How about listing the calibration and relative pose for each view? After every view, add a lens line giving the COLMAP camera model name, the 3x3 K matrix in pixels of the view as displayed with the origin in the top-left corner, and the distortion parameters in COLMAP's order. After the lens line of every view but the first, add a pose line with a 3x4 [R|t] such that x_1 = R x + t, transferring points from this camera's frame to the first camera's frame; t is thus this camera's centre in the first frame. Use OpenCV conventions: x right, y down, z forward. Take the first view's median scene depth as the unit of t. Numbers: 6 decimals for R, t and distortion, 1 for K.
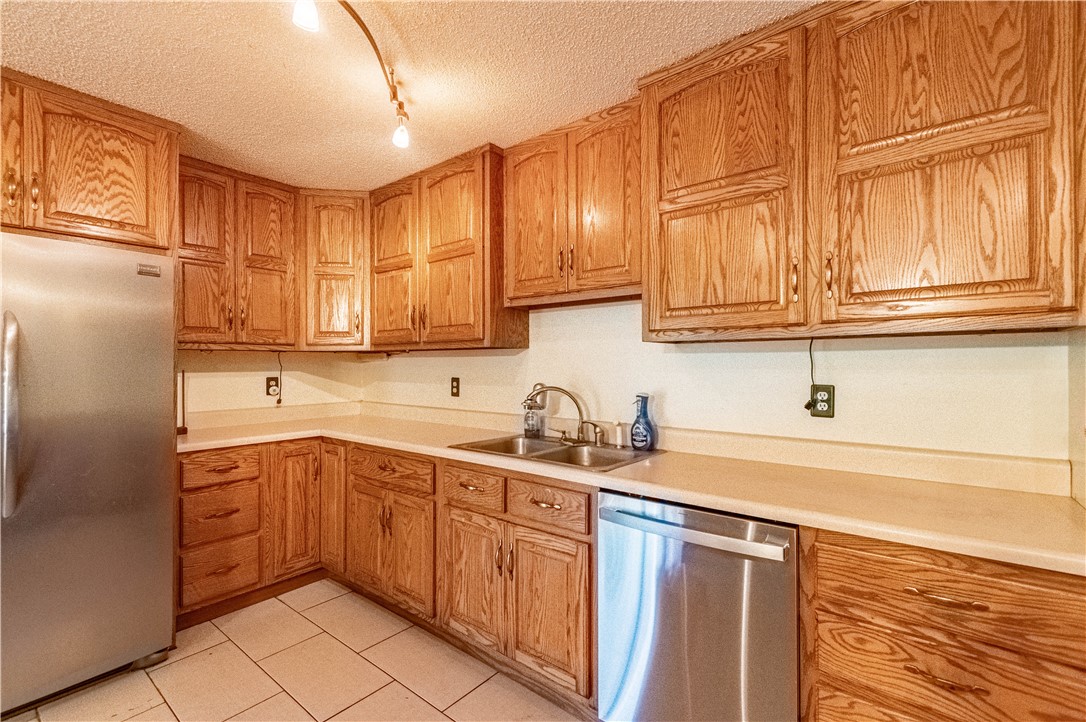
lens RADIAL K [[479.7, 0, 544.7], [0, 479.7, 363.2], [0, 0, 1]] dist [0.002371, -0.000598]
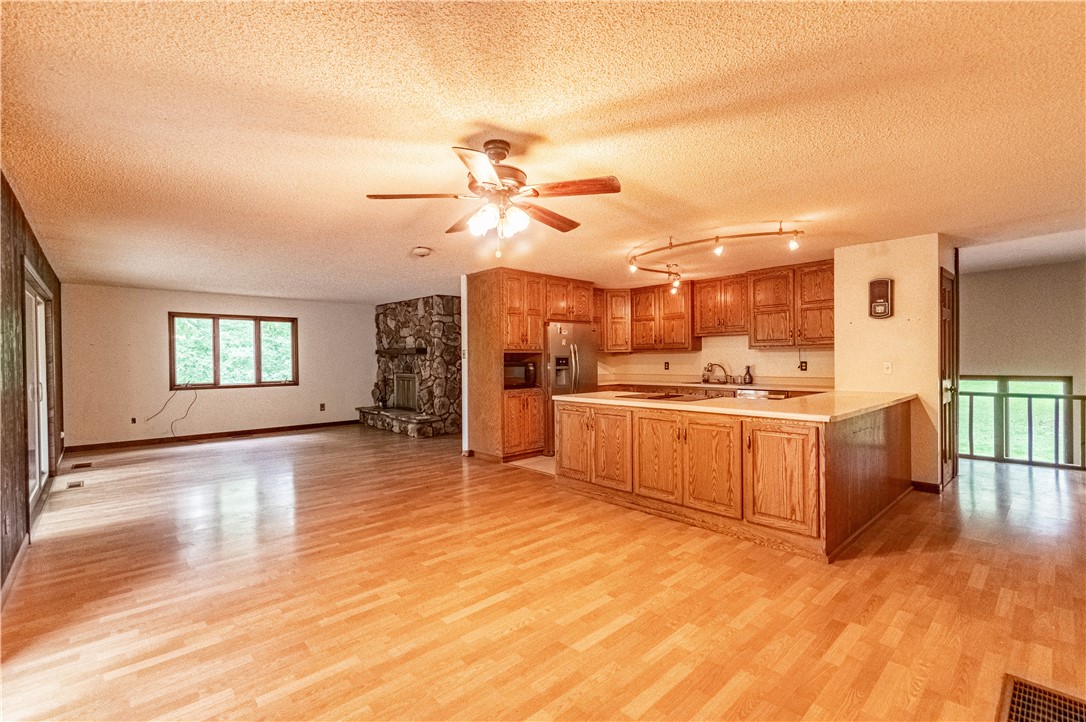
lens RADIAL K [[479.7, 0, 545.1], [0, 479.7, 362.7], [0, 0, 1]] dist [0.002371, -0.000598]
pose [[0.987912, -0.008837, -0.154763, -0.554458], [0.010845, 0.999867, 0.012140, -0.005976], [0.154635, -0.013672, 0.987877, -2.057718]]
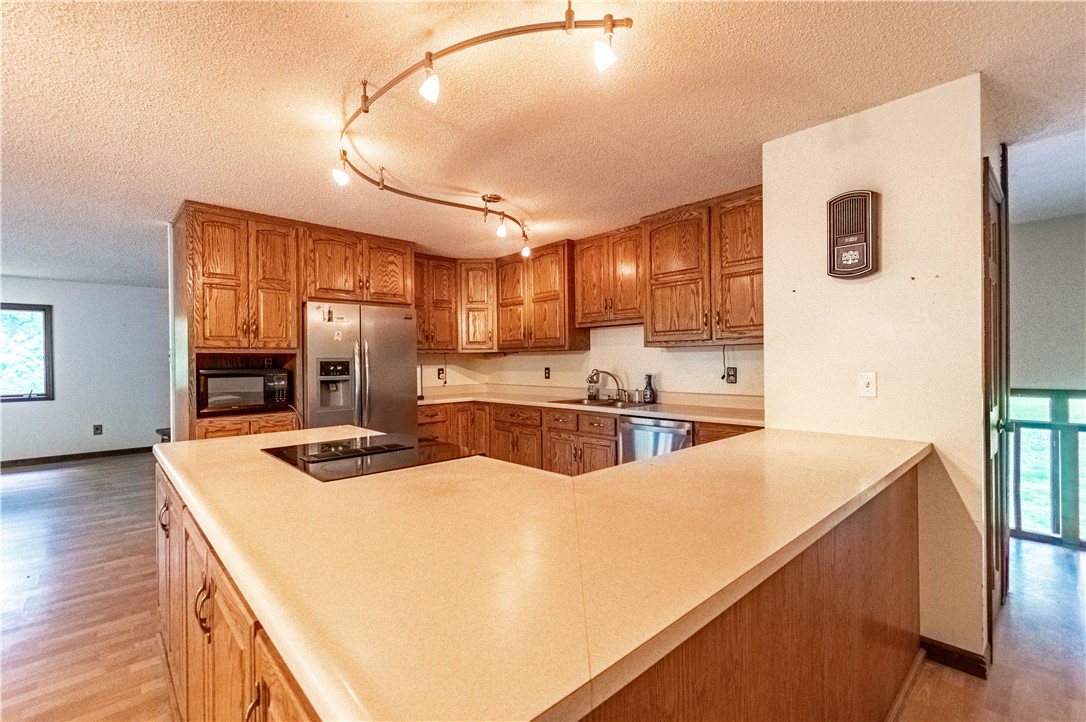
lens RADIAL K [[479.7, 0, 545.5], [0, 479.7, 362.6], [0, 0, 1]] dist [0.002371, -0.000598]
pose [[0.989130, -0.010746, -0.146651, 0.070692], [0.012022, 0.999897, 0.007816, -0.000710], [0.146552, -0.009494, 0.989157, -0.861472]]
